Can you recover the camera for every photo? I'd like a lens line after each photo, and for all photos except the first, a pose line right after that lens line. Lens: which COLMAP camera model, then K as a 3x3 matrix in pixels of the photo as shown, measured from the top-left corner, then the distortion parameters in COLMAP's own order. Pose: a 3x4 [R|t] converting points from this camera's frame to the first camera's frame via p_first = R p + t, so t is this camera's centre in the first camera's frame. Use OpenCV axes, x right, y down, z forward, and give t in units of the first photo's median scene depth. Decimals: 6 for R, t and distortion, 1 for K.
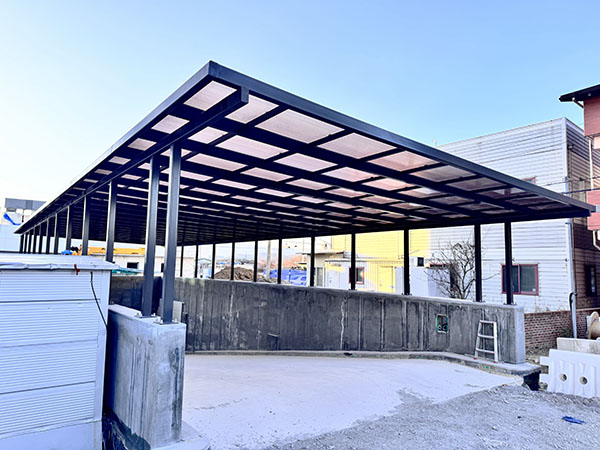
lens RADIAL K [[413.5, 0, 300.0], [0, 413.5, 225.0], [0, 0, 1]] dist [0.095025, -0.168217]
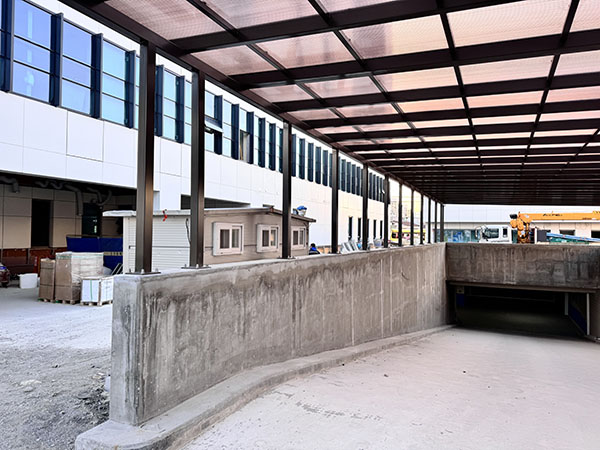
lens RADIAL K [[418.3, 0, 302.0], [0, 418.3, 225.3], [0, 0, 1]] dist [0.091687, -0.138189]
pose [[0.467073, -0.035045, -0.883524, 0.471658], [0.091124, 0.995802, 0.008674, 0.143156], [0.879511, -0.084561, 0.468306, 0.785019]]
